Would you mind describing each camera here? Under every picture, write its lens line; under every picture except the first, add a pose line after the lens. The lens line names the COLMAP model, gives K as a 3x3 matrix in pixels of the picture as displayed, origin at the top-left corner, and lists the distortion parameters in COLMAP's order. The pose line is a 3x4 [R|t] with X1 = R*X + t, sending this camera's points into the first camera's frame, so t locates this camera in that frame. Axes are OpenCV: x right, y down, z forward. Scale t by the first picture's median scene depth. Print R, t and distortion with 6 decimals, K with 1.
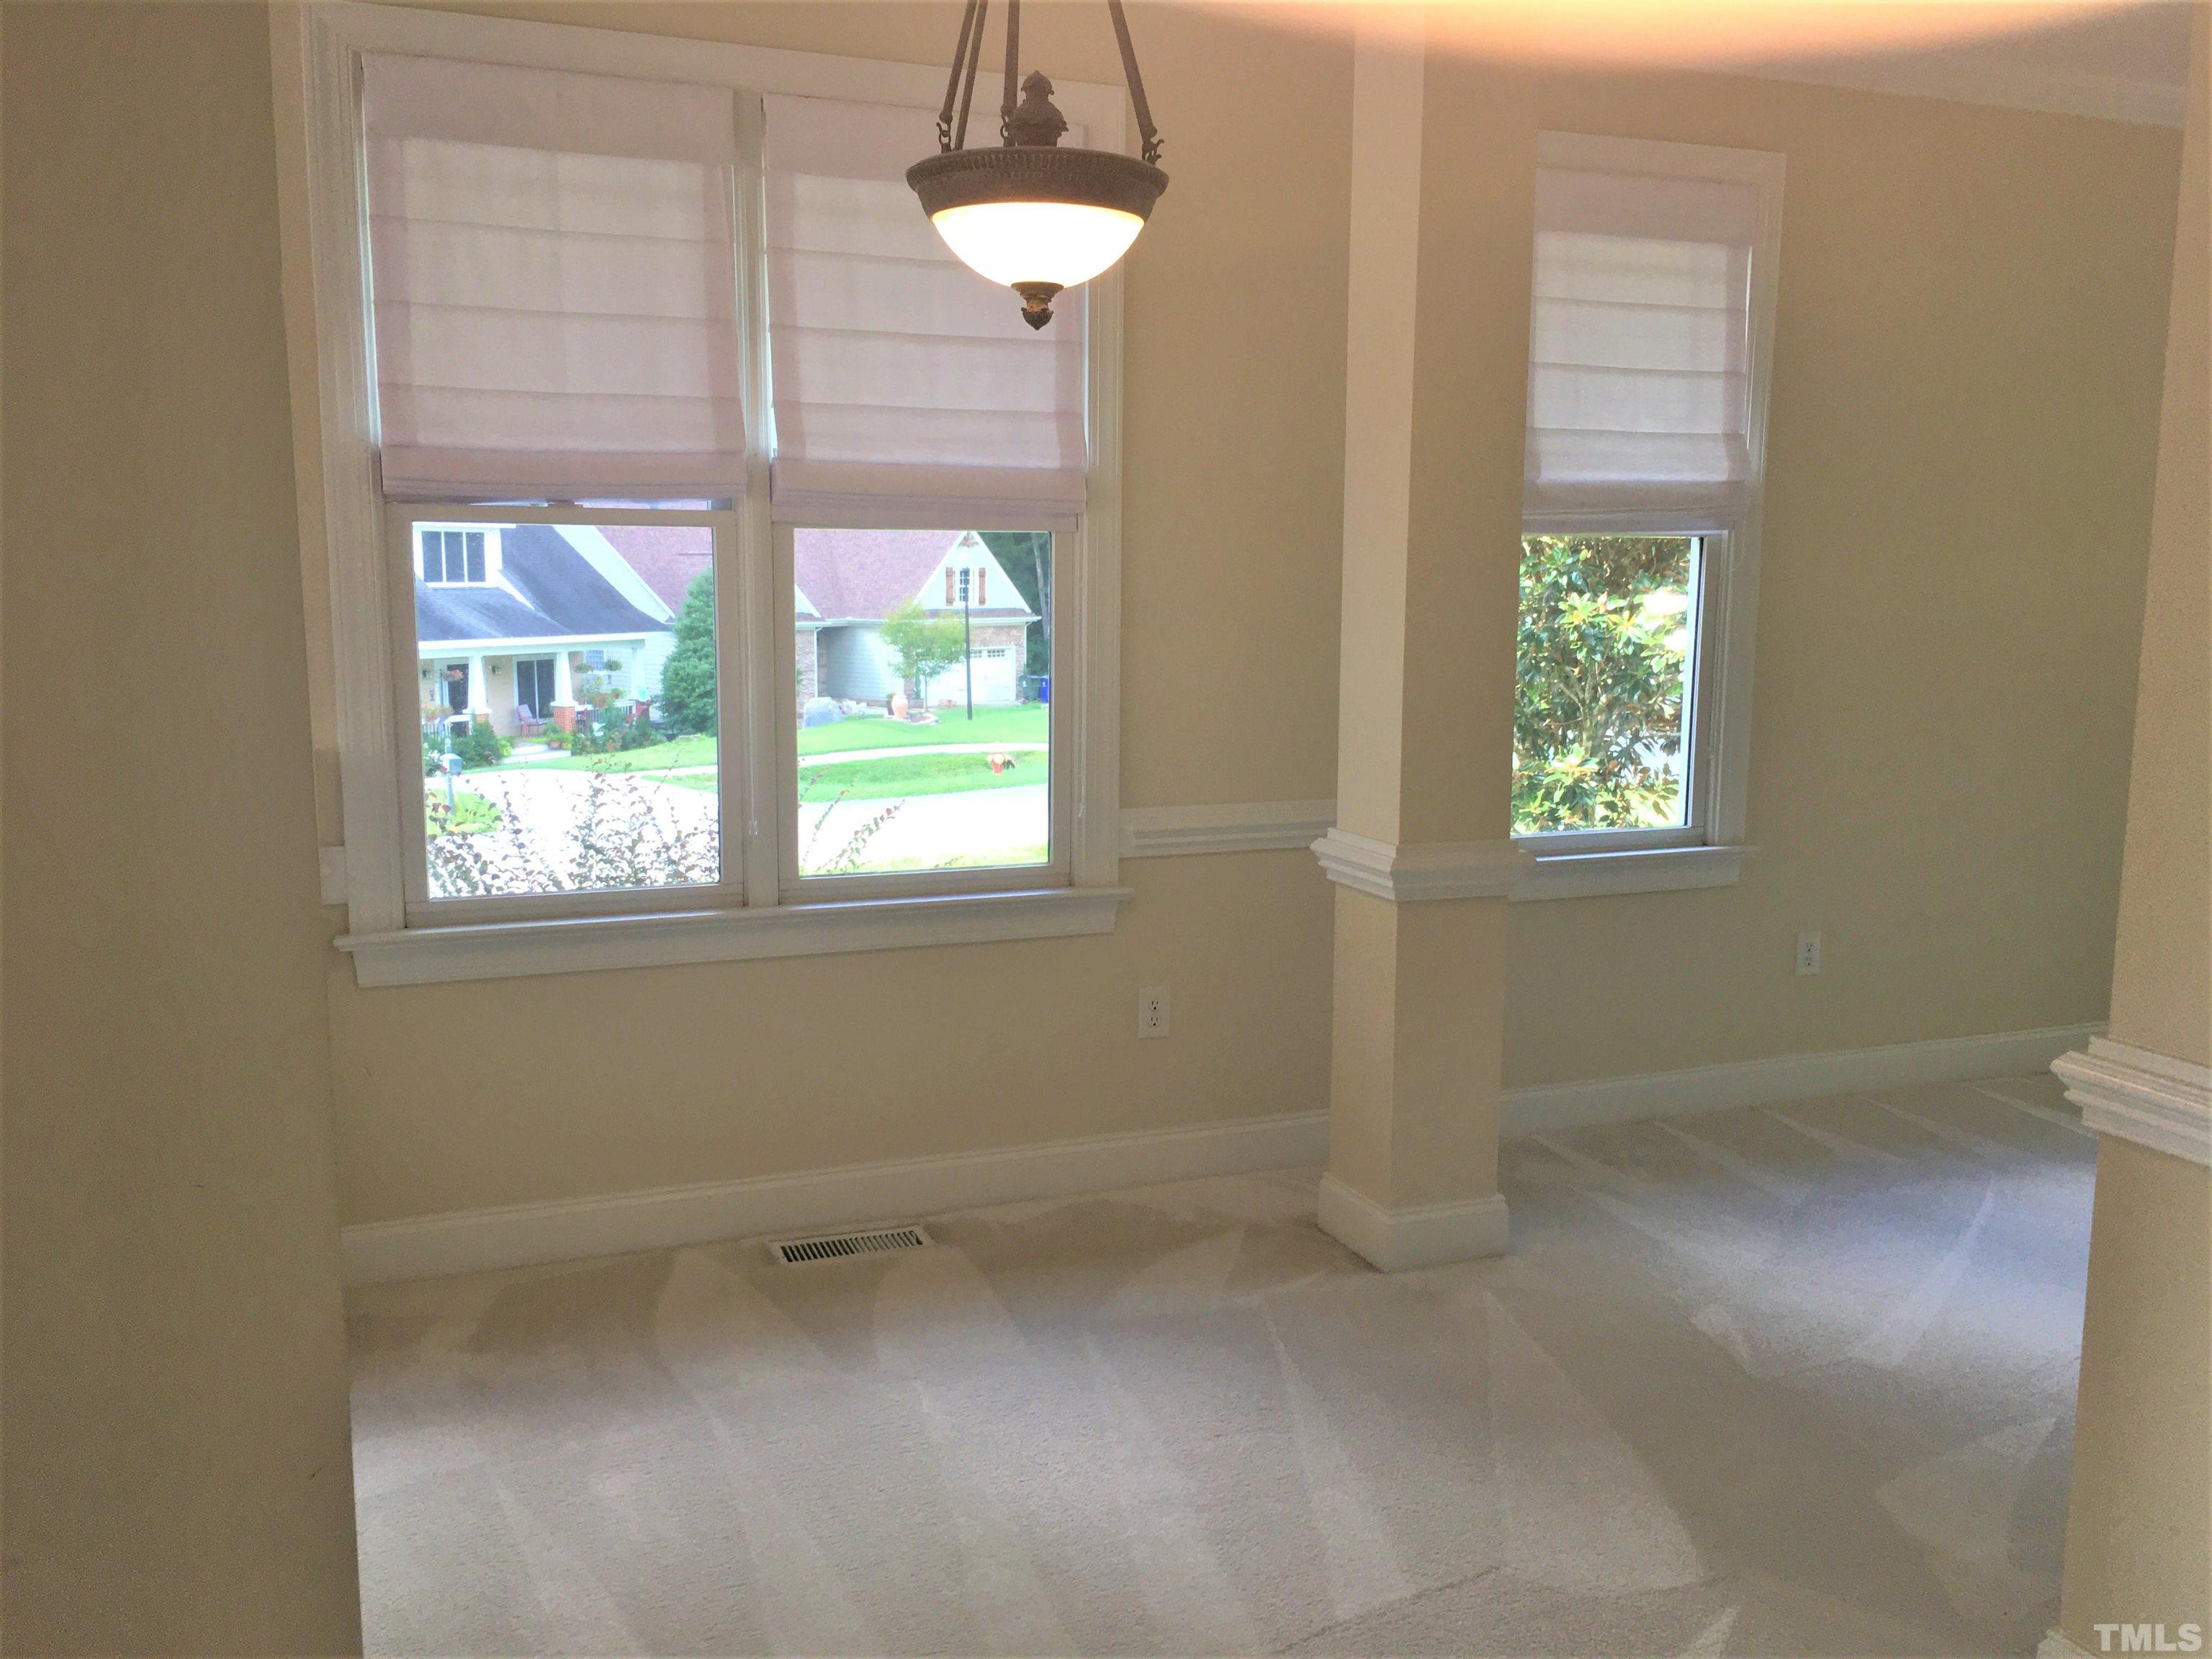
lens RADIAL K [[1903.1, 0, 1106.0], [0, 1903.1, 829.5], [0, 0, 1]] dist [0.091741, -0.094333]
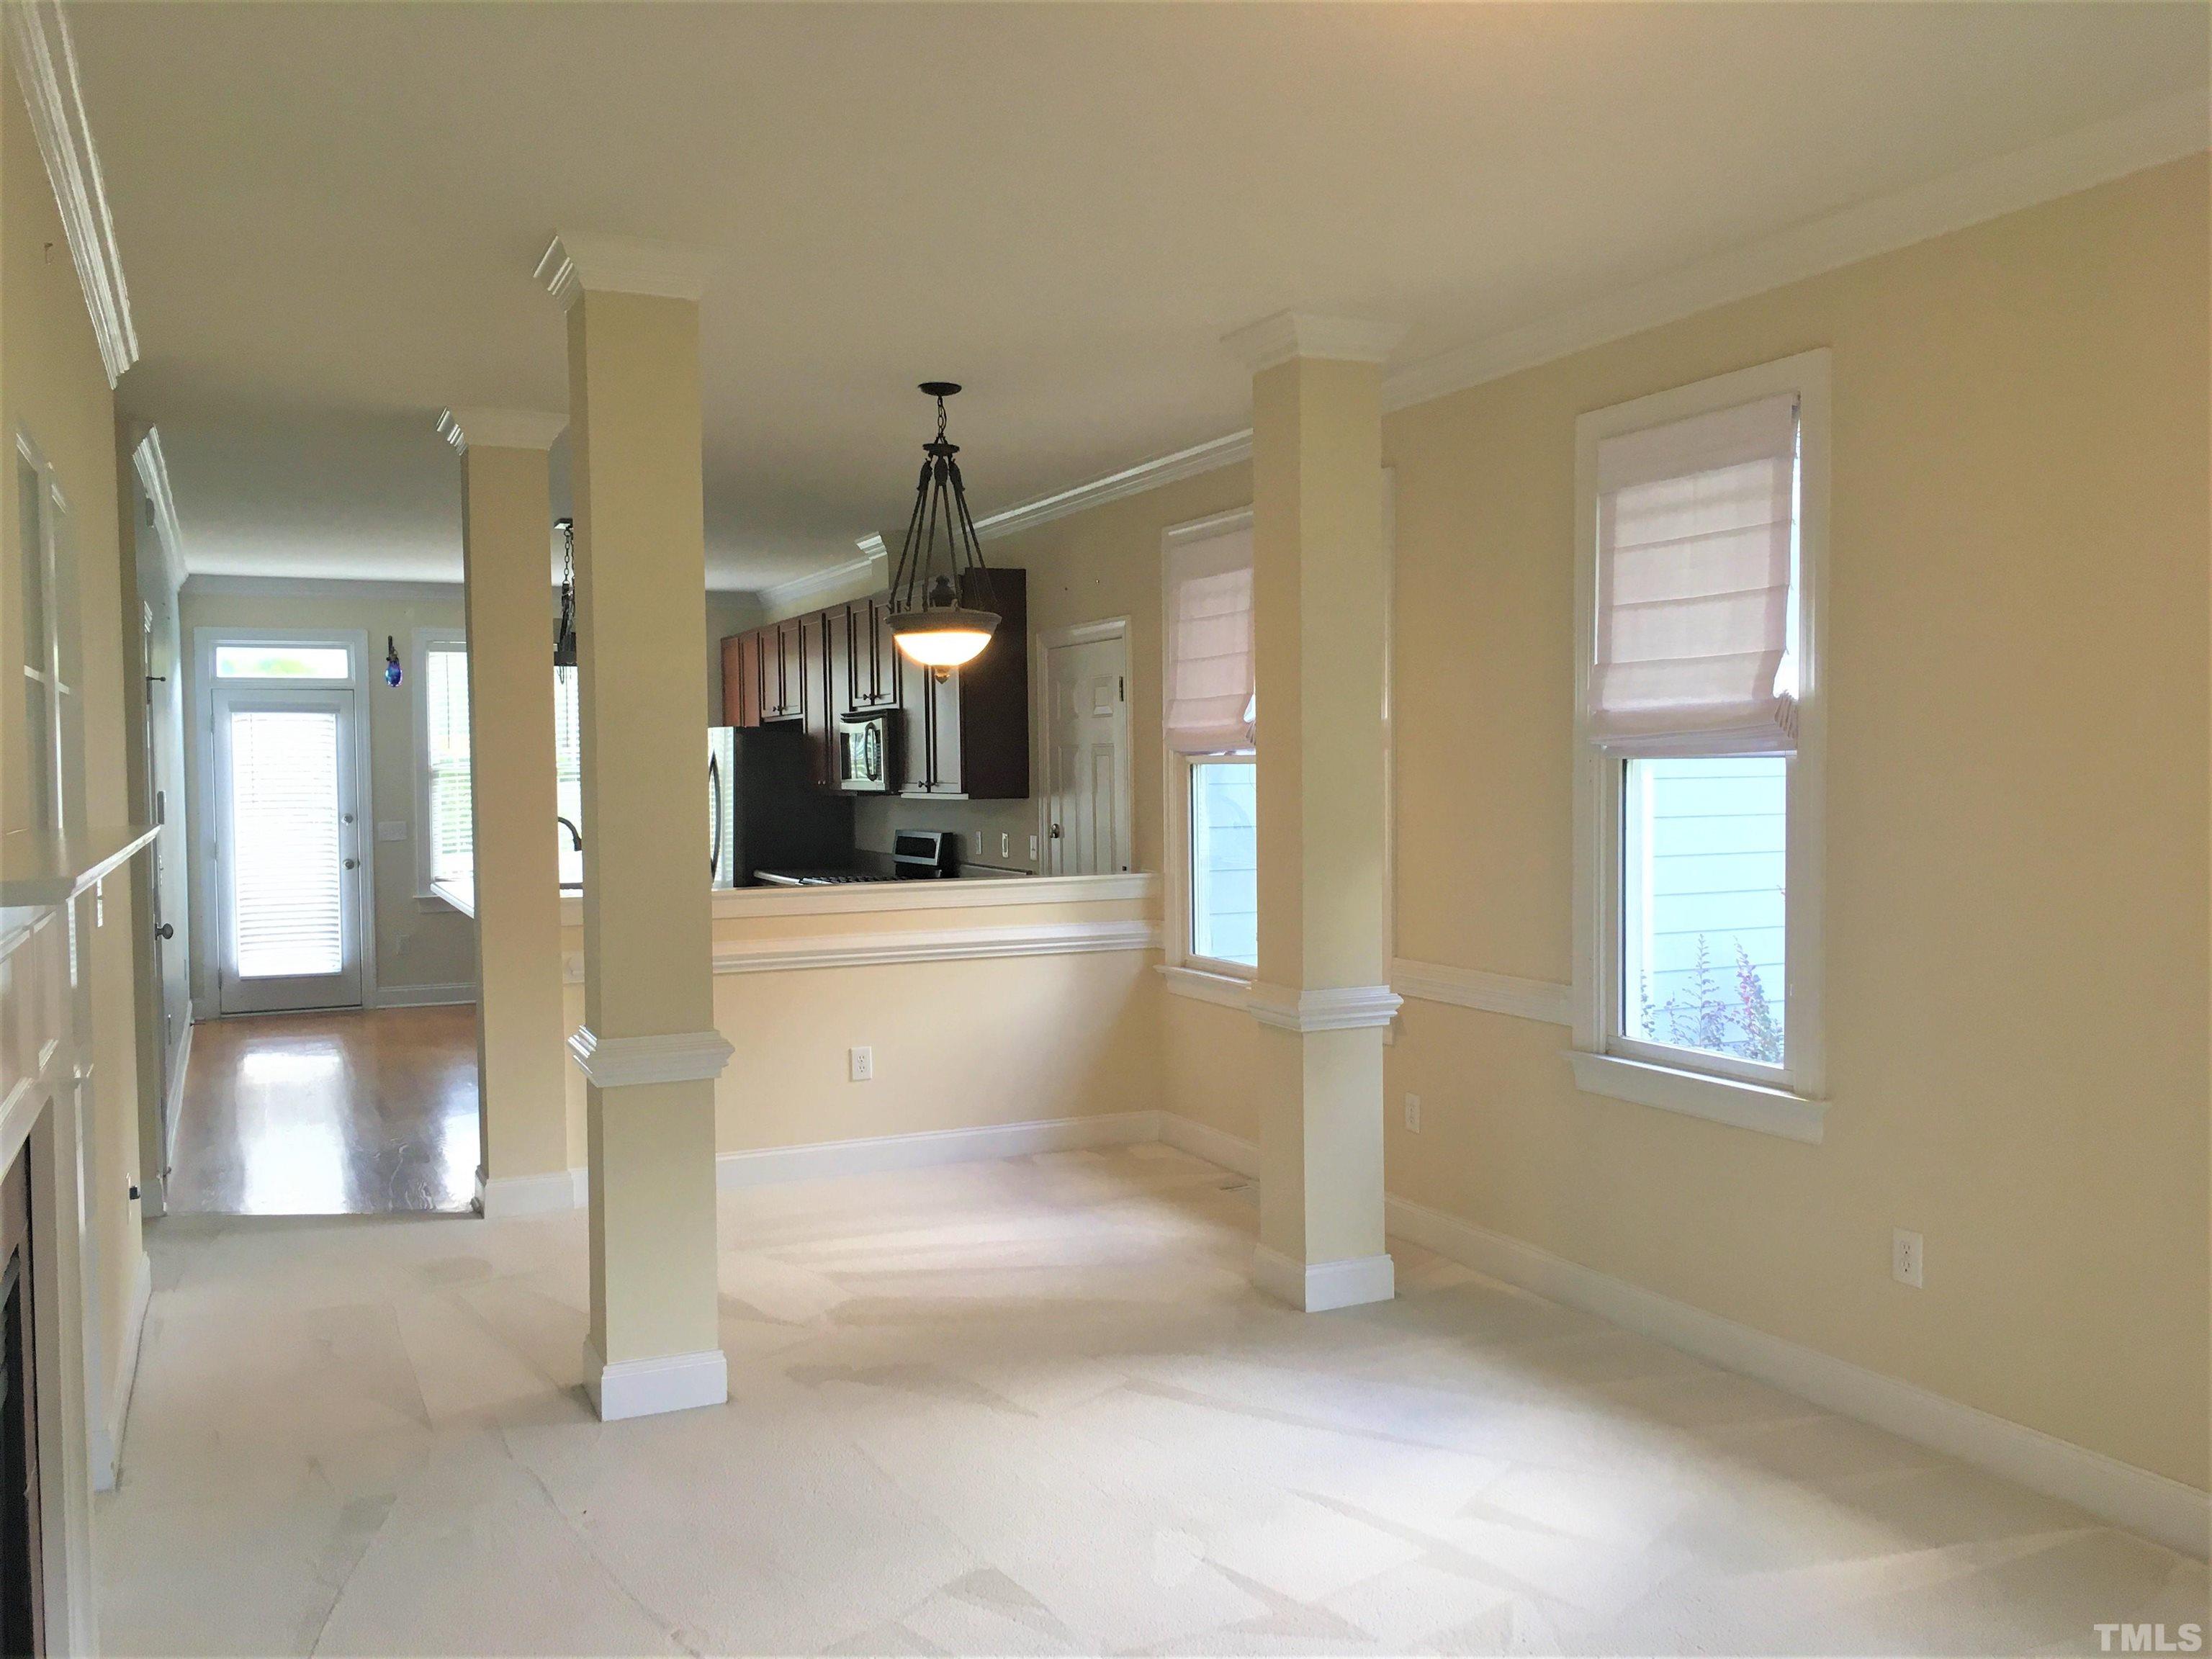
lens RADIAL K [[1888.7, 0, 1107.7], [0, 1888.7, 838.0], [0, 0, 1]] dist [0.073181, -0.088899]
pose [[0.038113, 0.033807, -0.998701, 0.929077], [-0.127748, 0.991392, 0.028685, -0.074251], [0.991074, 0.126489, 0.042104, 0.483784]]
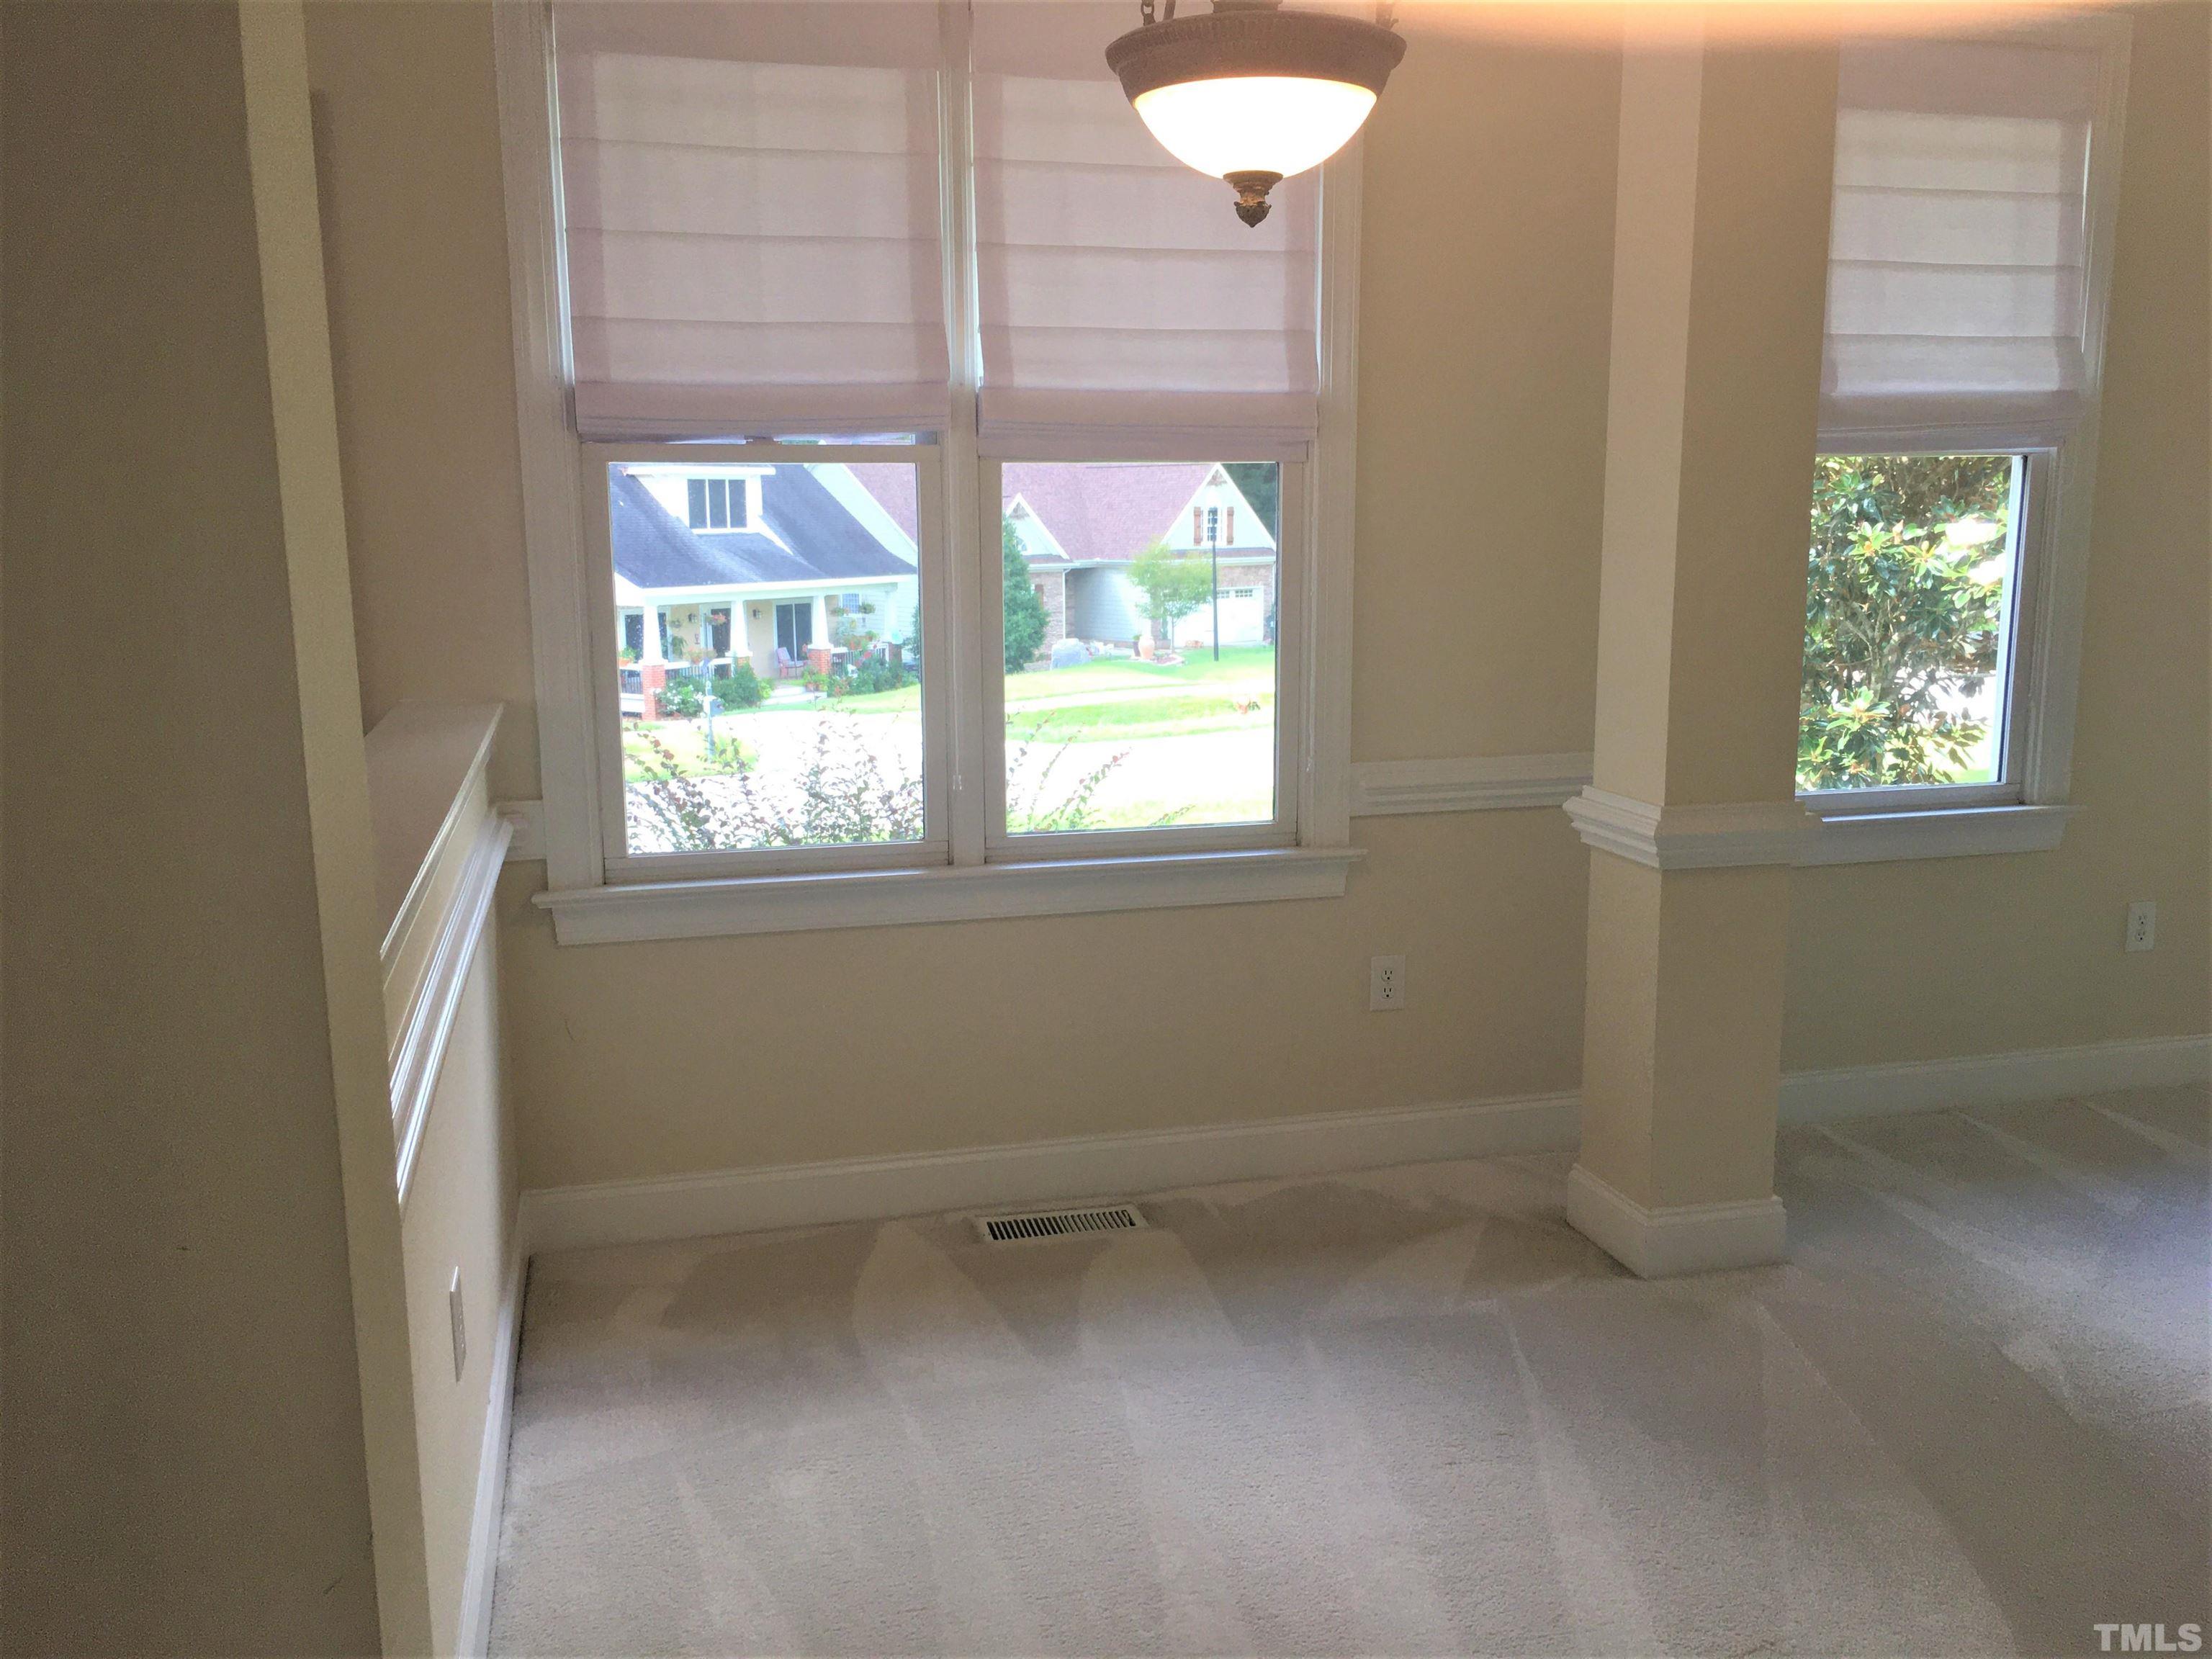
lens RADIAL K [[1903.1, 0, 1106.0], [0, 1903.1, 829.5], [0, 0, 1]] dist [0.091741, -0.094333]
pose [[0.991613, 0.009202, -0.128912, 0.005651], [-0.005193, 0.999493, 0.031399, -0.004539], [0.129136, -0.030466, 0.991159, 0.043677]]
